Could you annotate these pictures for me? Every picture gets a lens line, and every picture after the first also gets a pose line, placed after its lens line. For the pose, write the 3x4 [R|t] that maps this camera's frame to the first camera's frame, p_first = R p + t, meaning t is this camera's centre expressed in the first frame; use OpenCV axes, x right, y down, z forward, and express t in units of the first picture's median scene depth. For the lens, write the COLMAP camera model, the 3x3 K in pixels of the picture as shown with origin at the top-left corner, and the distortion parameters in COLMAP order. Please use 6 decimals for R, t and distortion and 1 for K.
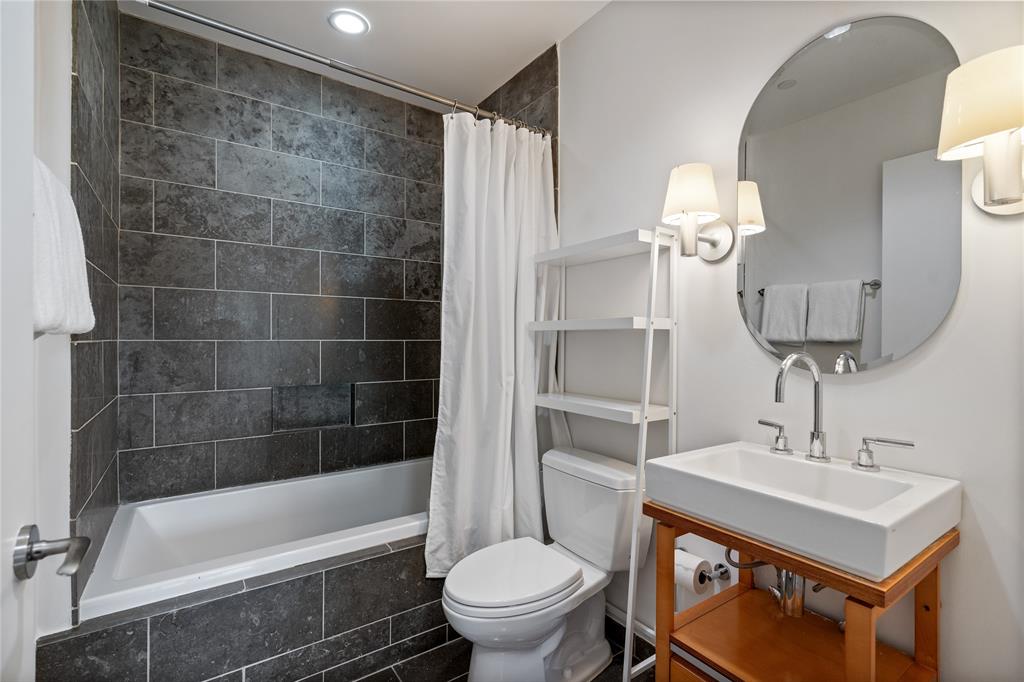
lens RADIAL K [[467.1, 0, 509.0], [0, 467.1, 337.1], [0, 0, 1]] dist [-0.000605, 0.000451]
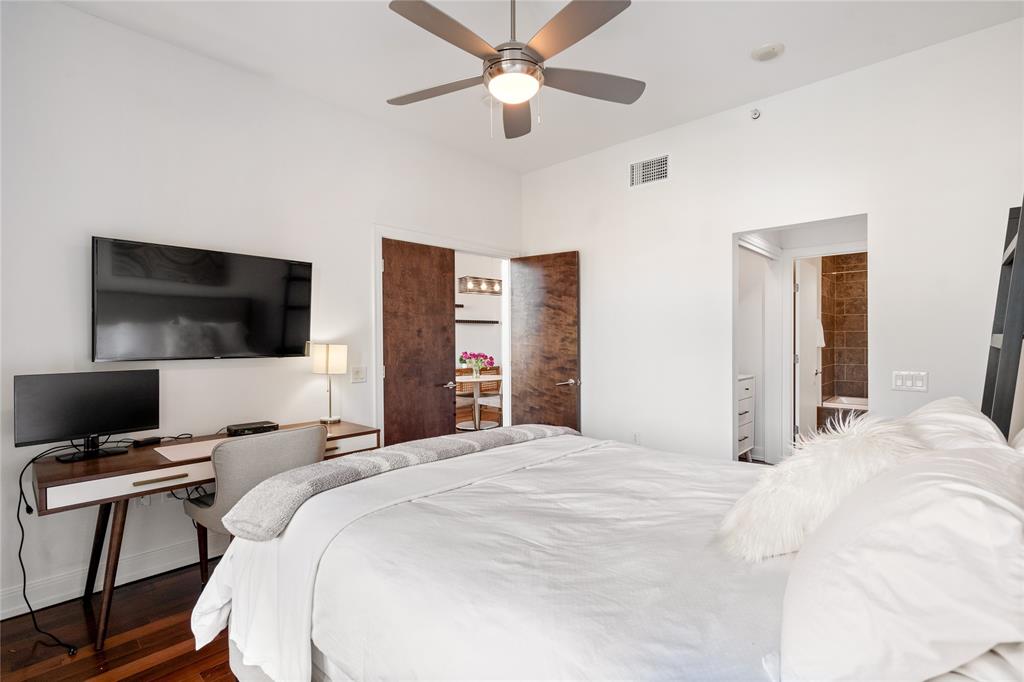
lens RADIAL K [[467.1, 0, 509.0], [0, 467.1, 337.1], [0, 0, 1]] dist [-0.000605, 0.000451]
pose [[0.214870, -0.006804, -0.976619, 1.929306], [0.000899, 0.999977, -0.006769, -0.049011], [0.976642, 0.000576, 0.214871, -2.002219]]
